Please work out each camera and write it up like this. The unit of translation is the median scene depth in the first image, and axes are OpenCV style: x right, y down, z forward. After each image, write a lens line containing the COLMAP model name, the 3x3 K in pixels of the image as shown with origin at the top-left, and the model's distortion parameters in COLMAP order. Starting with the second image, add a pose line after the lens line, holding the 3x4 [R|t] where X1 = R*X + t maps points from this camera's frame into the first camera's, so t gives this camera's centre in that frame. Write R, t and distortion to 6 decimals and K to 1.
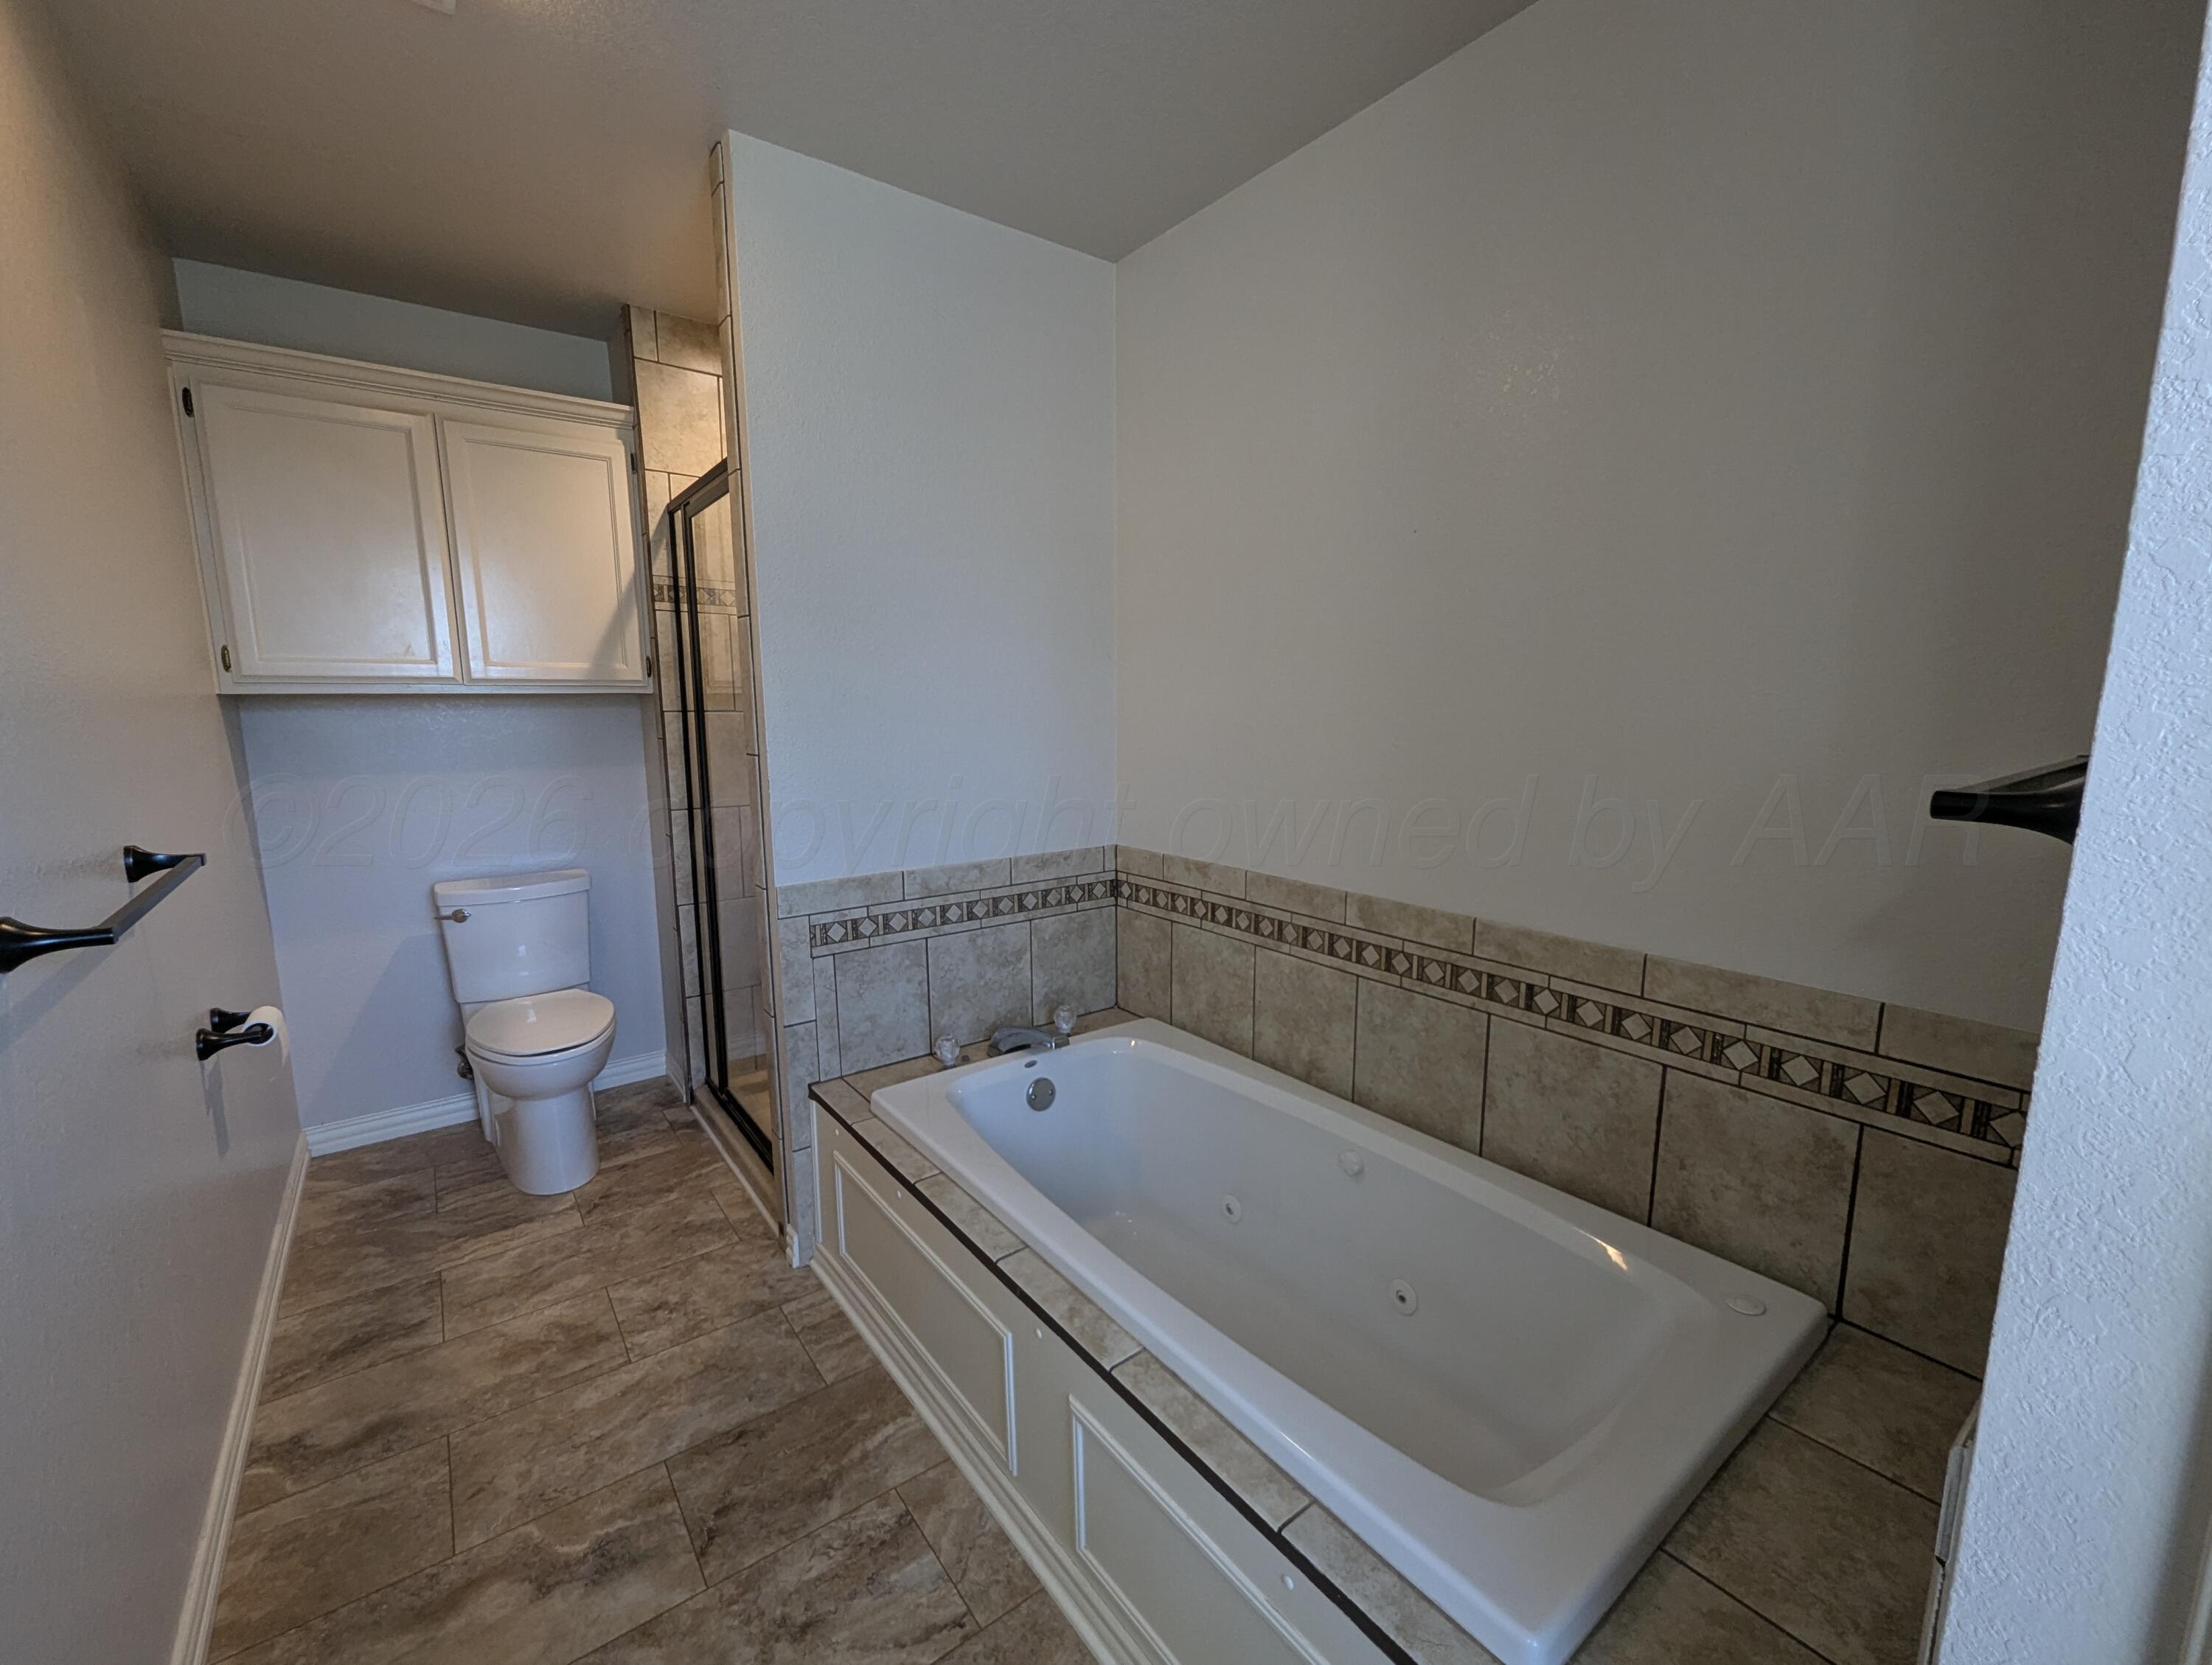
lens RADIAL K [[920.0, 0, 1108.0], [0, 920.0, 835.4], [0, 0, 1]] dist [0.001929, -0.002067]
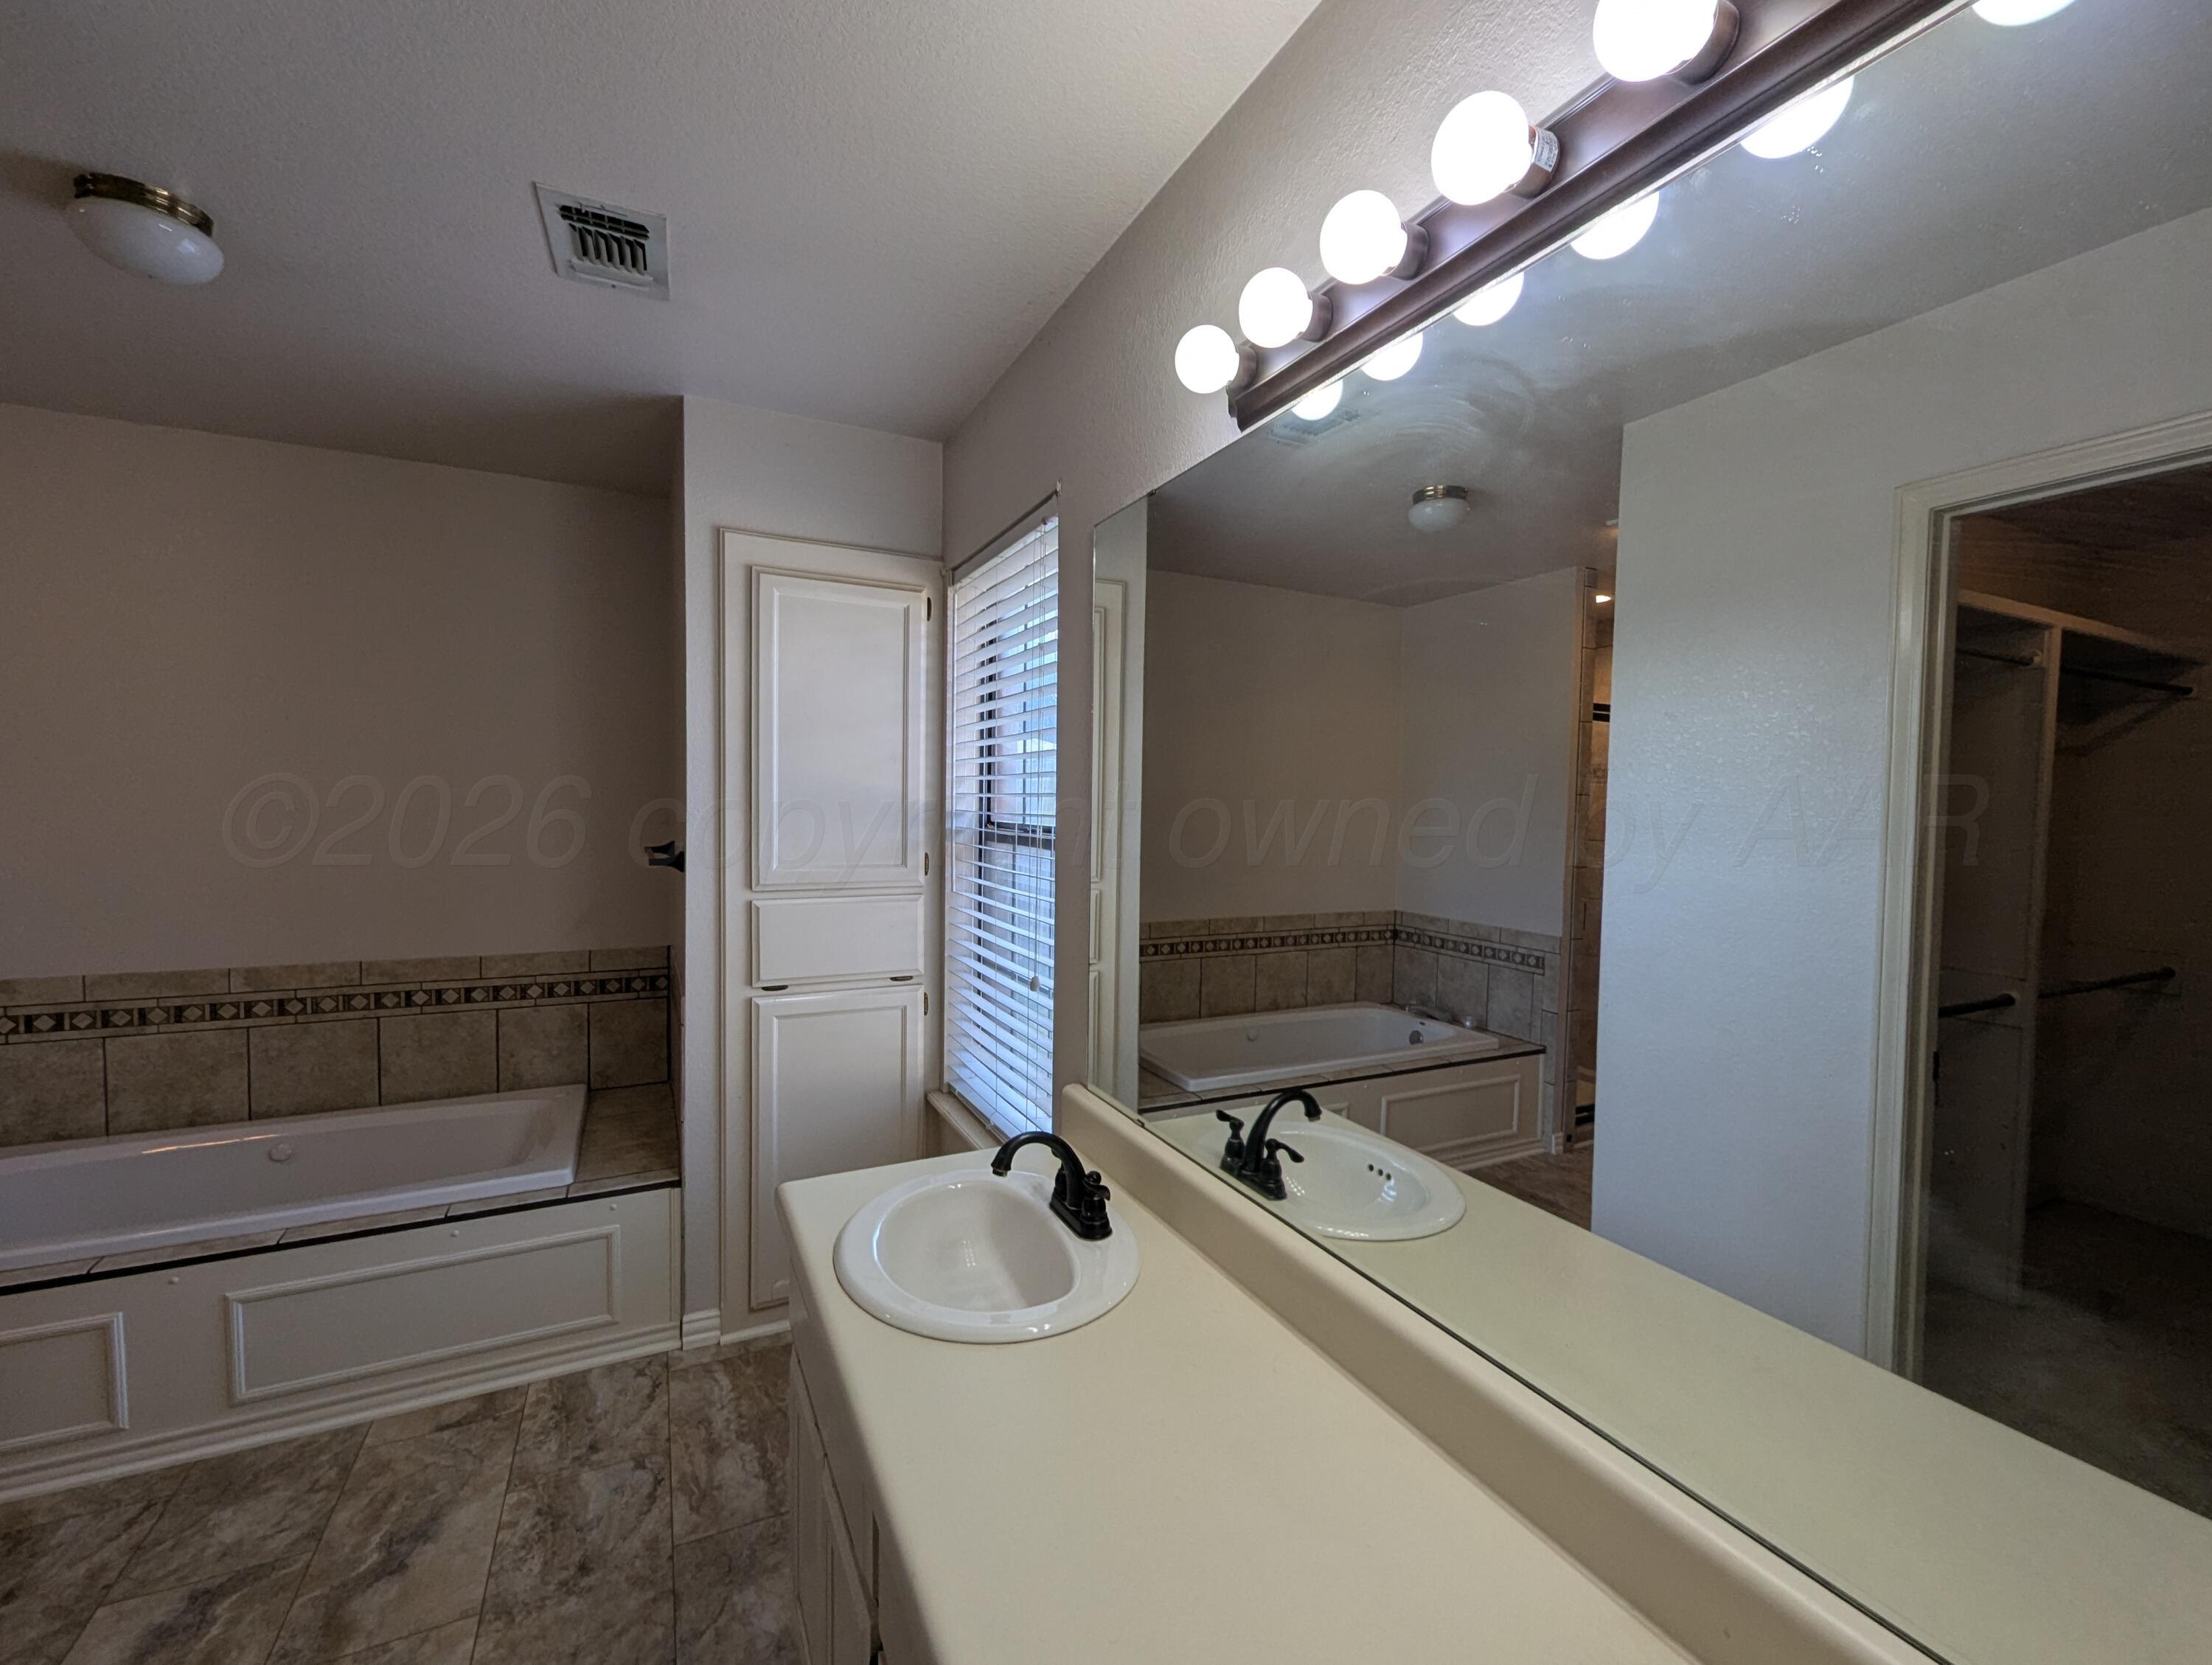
lens RADIAL K [[920.0, 0, 1108.3], [0, 920.0, 833.7], [0, 0, 1]] dist [0.001929, -0.002067]
pose [[0.182903, -0.031717, 0.982619, -0.967655], [0.128257, 0.991708, 0.008136, 0.023462], [-0.974729, 0.124539, 0.185455, -0.622423]]
